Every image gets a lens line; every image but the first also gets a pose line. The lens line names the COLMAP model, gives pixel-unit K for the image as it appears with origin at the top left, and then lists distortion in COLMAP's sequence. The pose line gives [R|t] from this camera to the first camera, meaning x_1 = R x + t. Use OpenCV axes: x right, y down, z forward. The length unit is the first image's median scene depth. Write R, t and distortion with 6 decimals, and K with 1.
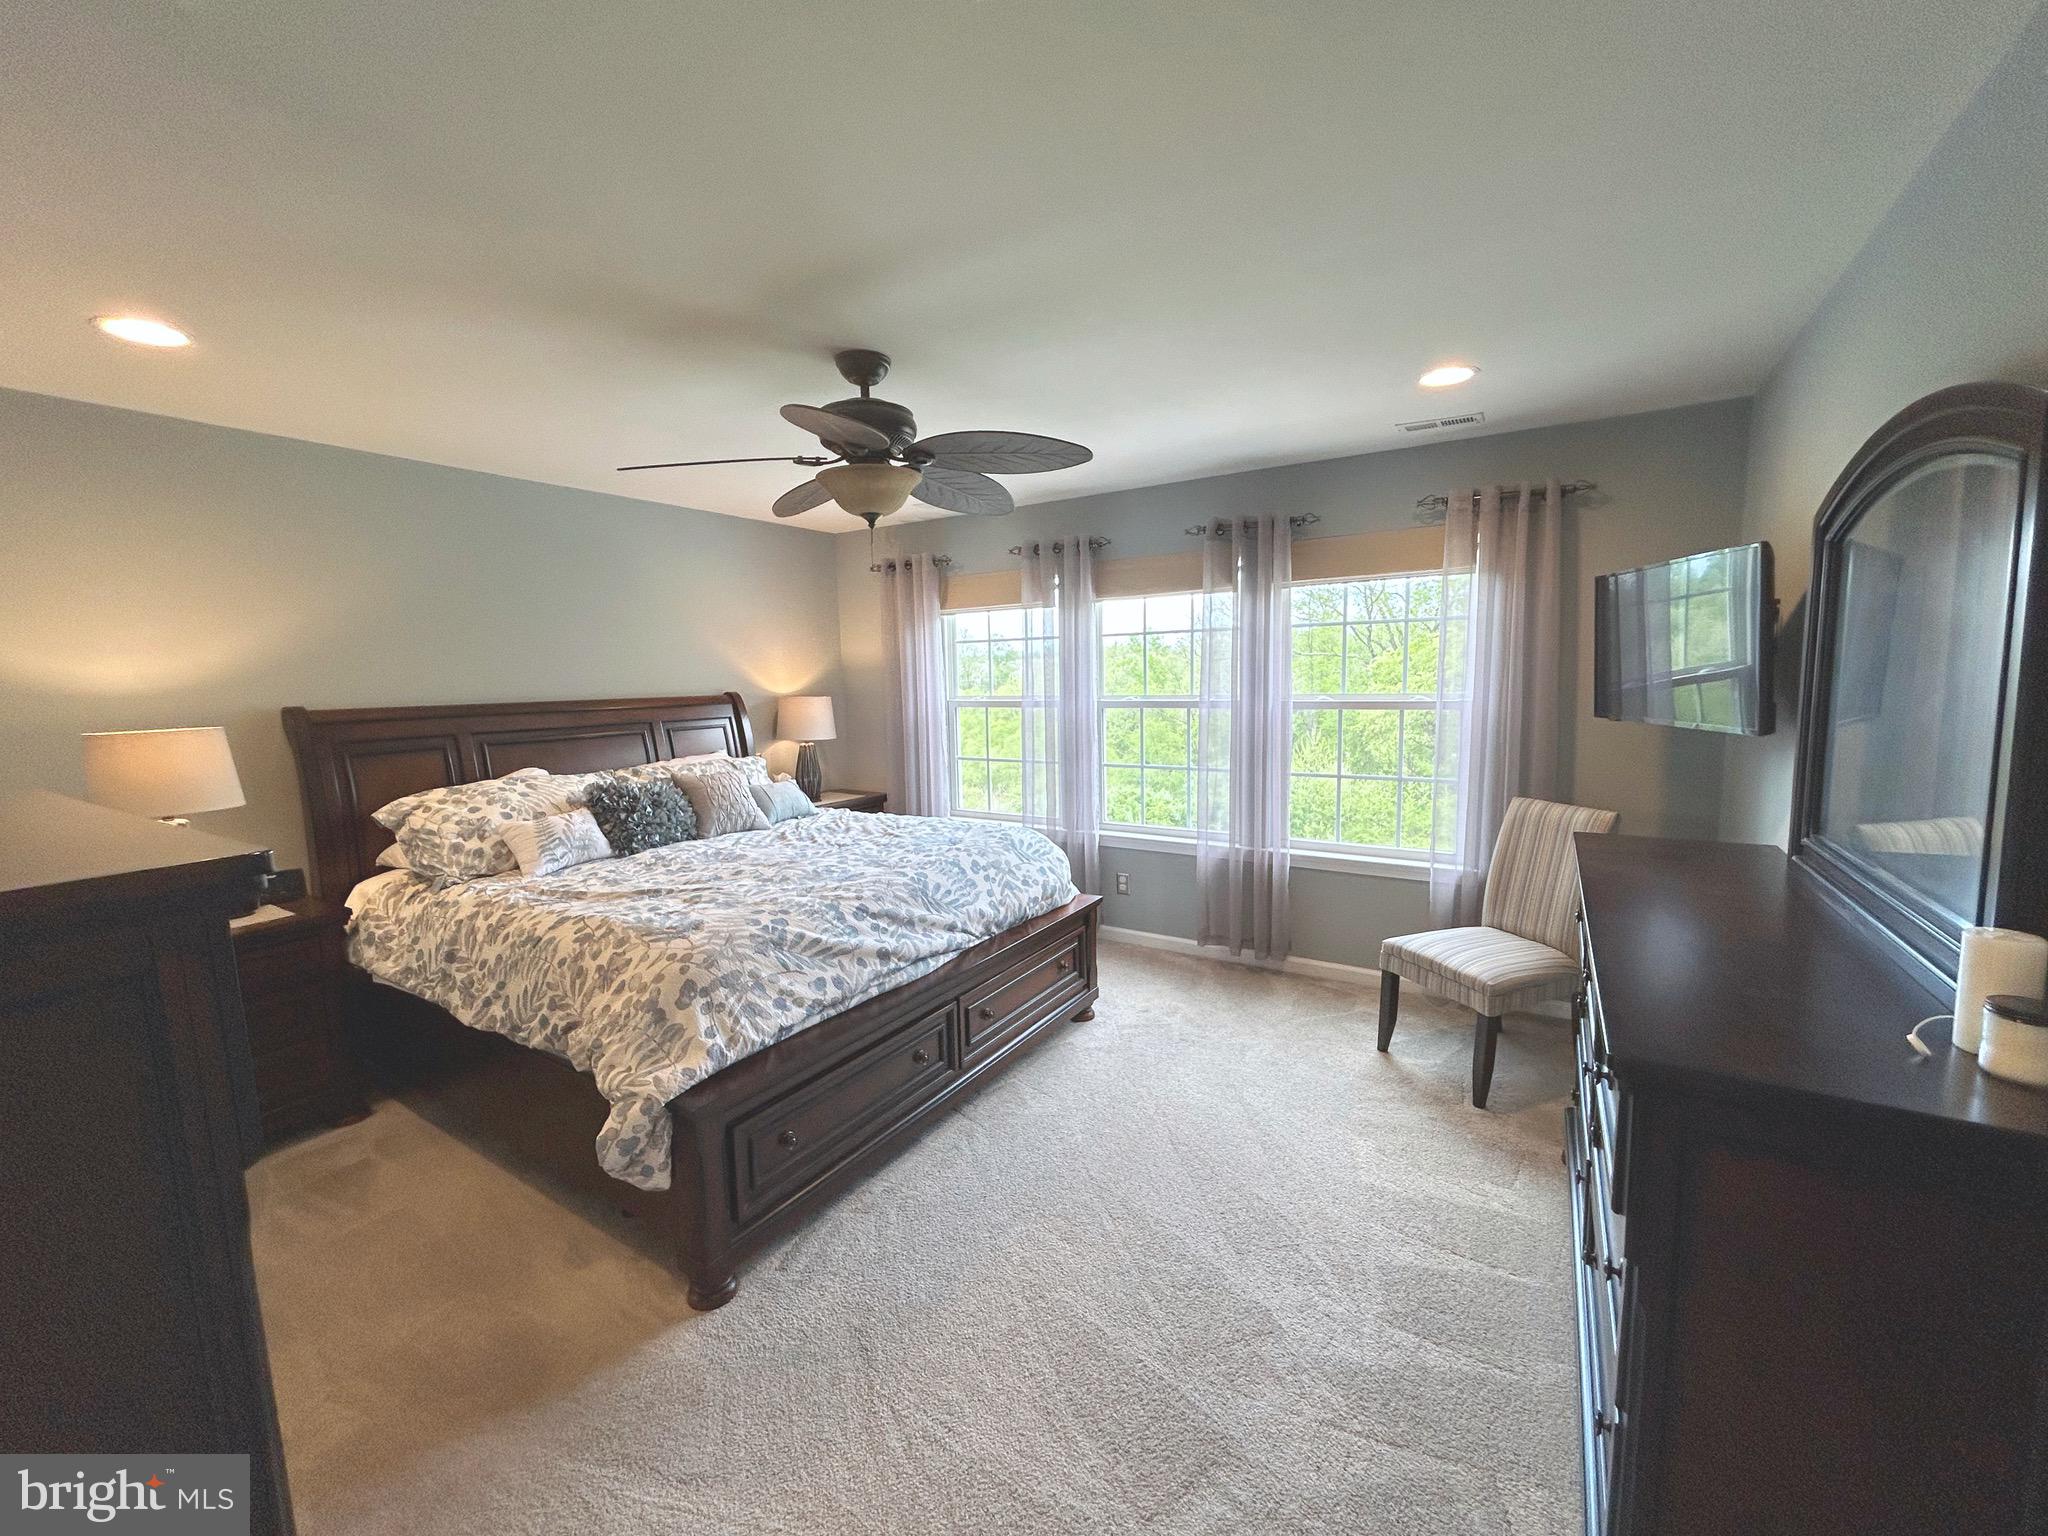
lens RADIAL K [[830.1, 0, 1025.3], [0, 830.1, 764.2], [0, 0, 1]] dist [-0.002157, 0.001449]
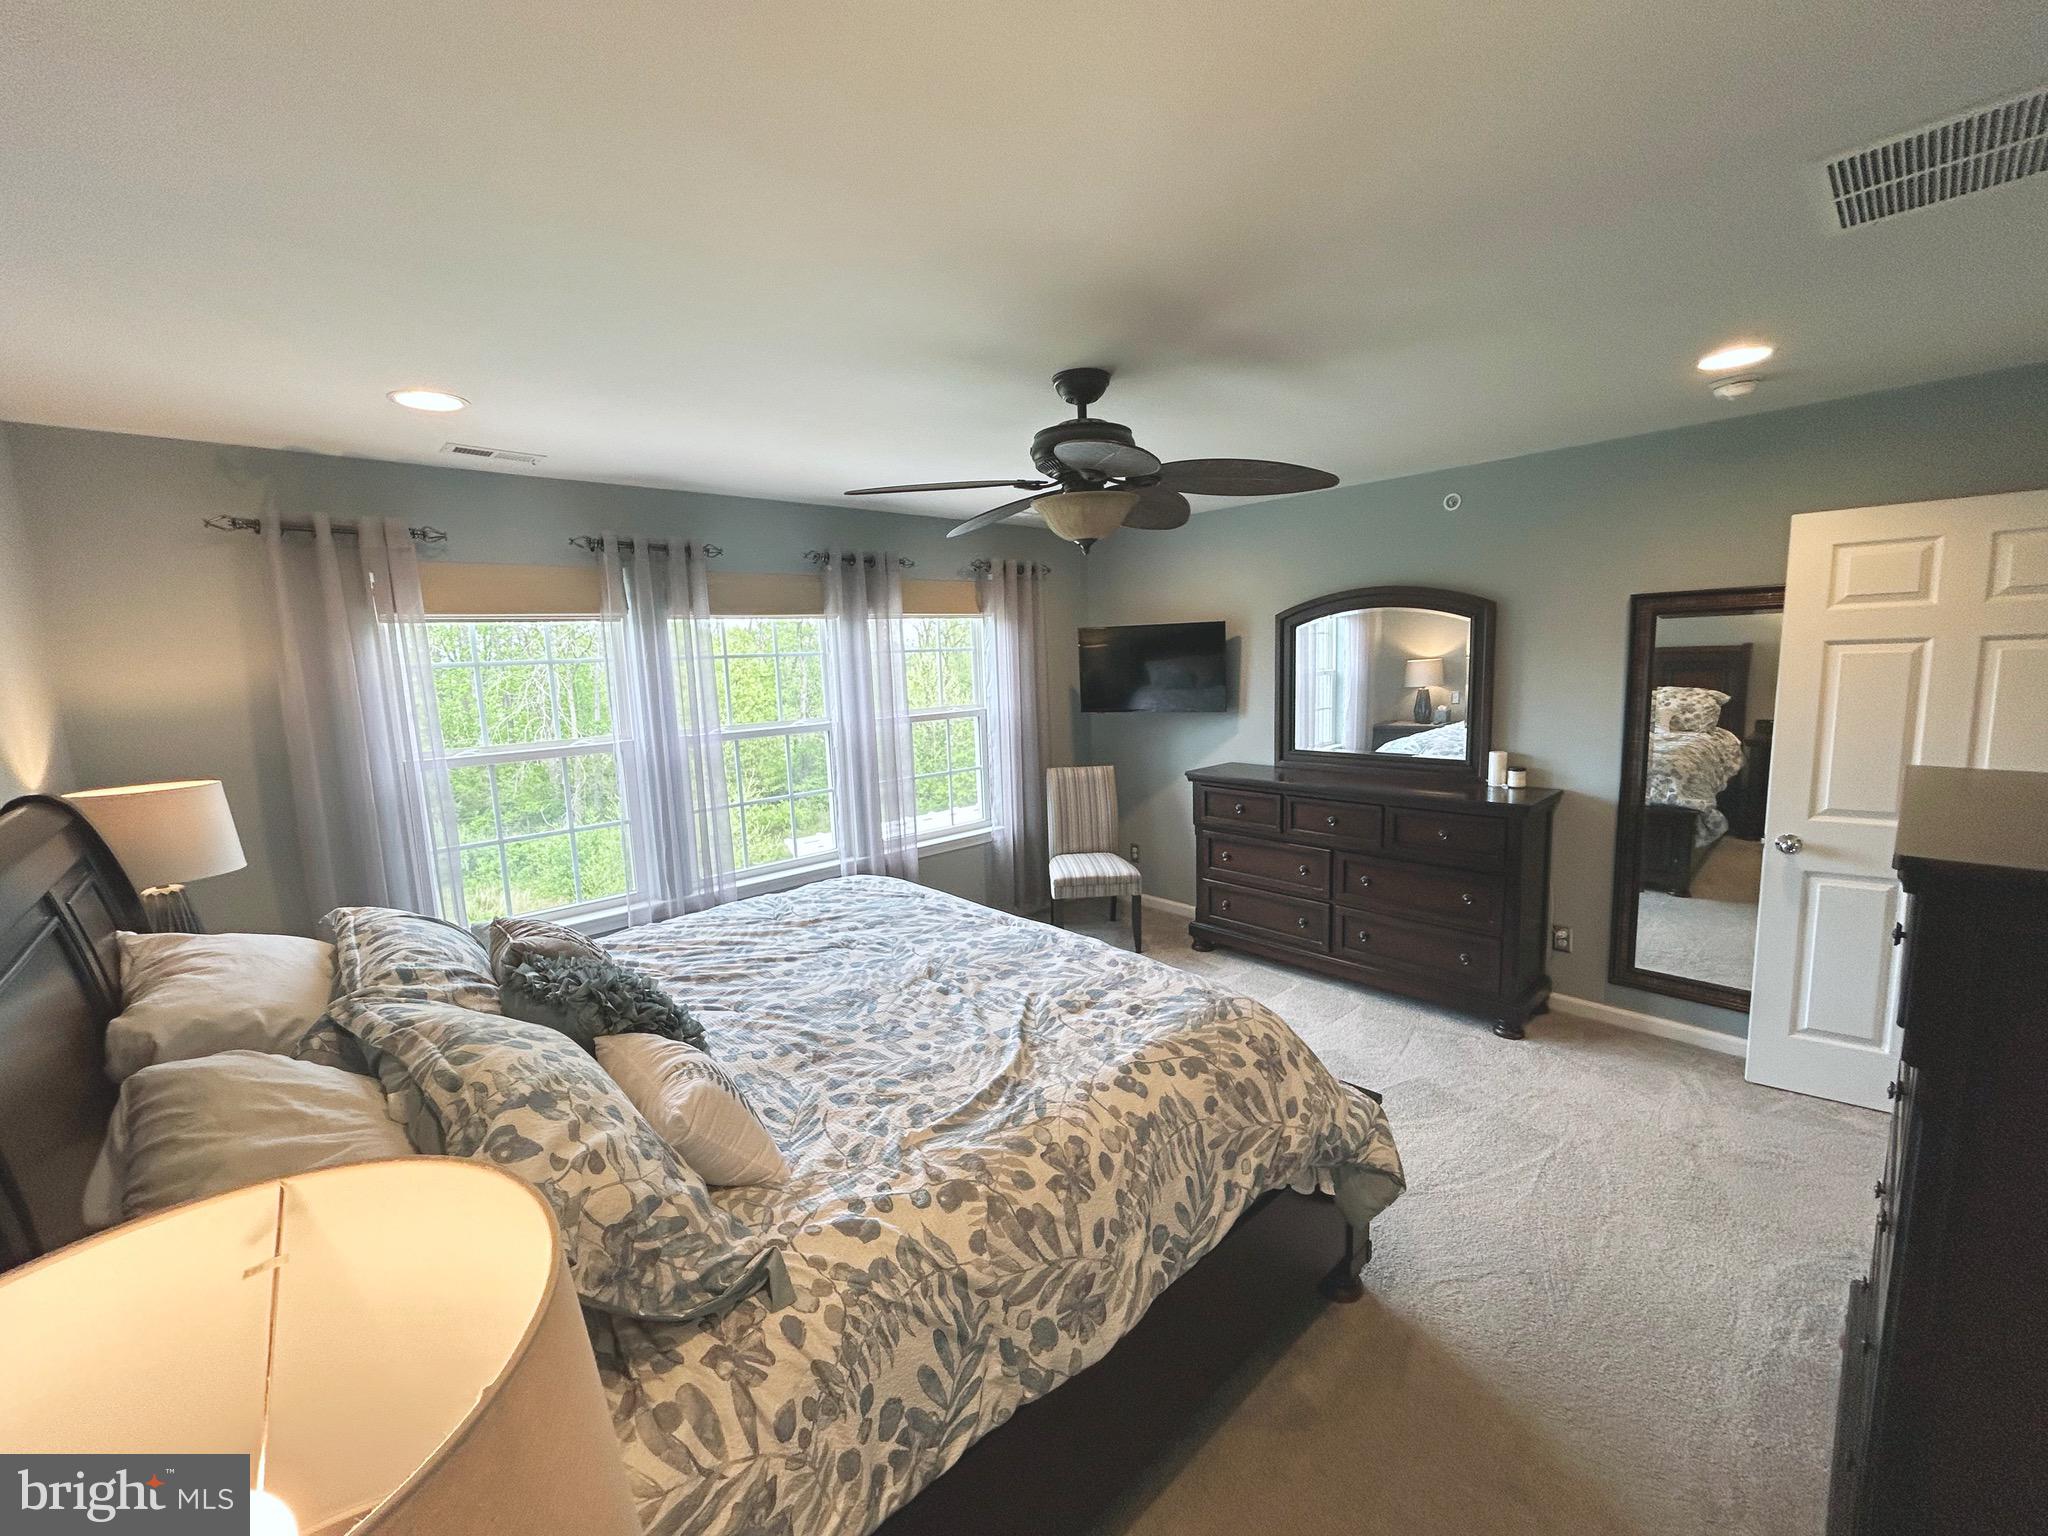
lens RADIAL K [[830.1, 0, 1025.7], [0, 830.1, 765.7], [0, 0, 1]] dist [-0.002157, 0.001449]
pose [[0.252947, -0.119049, 0.960128, -0.942479], [0.142677, 0.986140, 0.084686, -0.106780], [-0.956902, 0.115567, 0.266427, 0.686360]]
